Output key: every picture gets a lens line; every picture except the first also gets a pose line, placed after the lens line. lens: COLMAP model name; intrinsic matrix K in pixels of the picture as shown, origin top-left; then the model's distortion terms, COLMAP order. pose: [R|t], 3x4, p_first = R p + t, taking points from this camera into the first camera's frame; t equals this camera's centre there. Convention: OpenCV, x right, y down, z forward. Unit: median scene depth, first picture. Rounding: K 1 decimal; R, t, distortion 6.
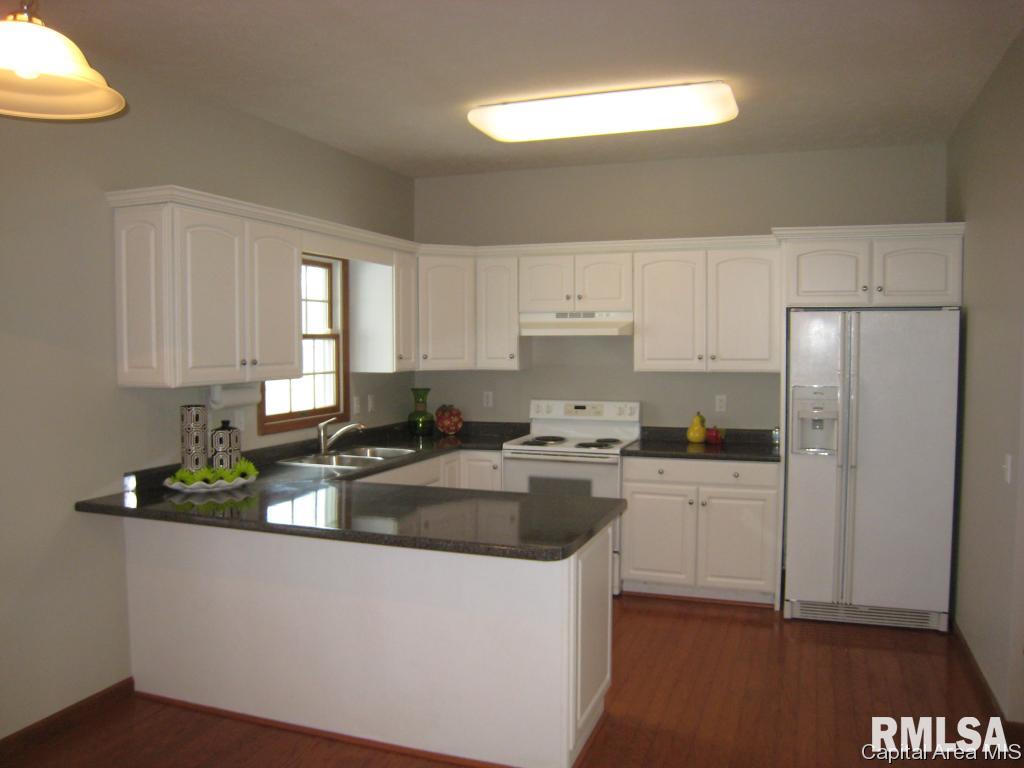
lens RADIAL K [[850.3, 0, 501.5], [0, 850.3, 391.8], [0, 0, 1]] dist [-0.155906, 0.123335]
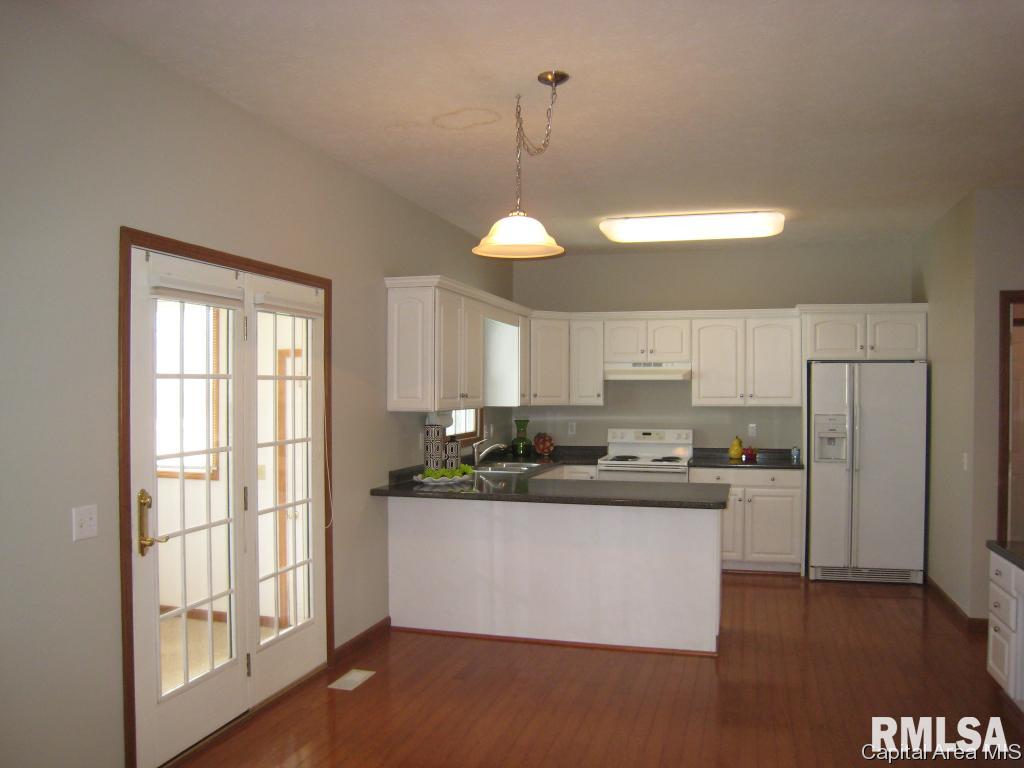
lens RADIAL K [[845.7, 0, 512.0], [0, 845.7, 384.0], [0, 0, 1]] dist [-0.162514, 0.114141]
pose [[0.996185, 0.006279, 0.087036, -0.253974], [-0.000510, 0.997810, -0.066143, 0.030208], [-0.087260, 0.065847, 0.994007, -0.324735]]
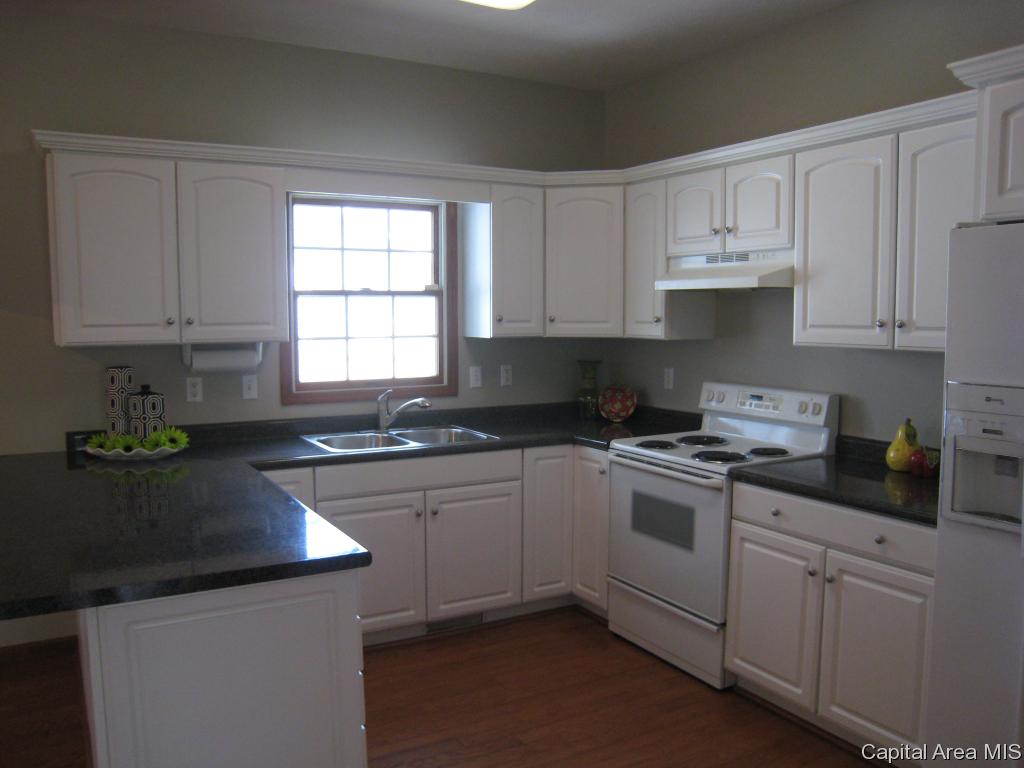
lens RADIAL K [[845.7, 0, 512.0], [0, 845.7, 384.0], [0, 0, 1]] dist [-0.162514, 0.114141]
pose [[0.771241, 0.056695, -0.634013, 0.392284], [-0.038020, 0.998350, 0.043026, -0.014489], [0.635406, -0.009078, 0.772125, 0.402567]]
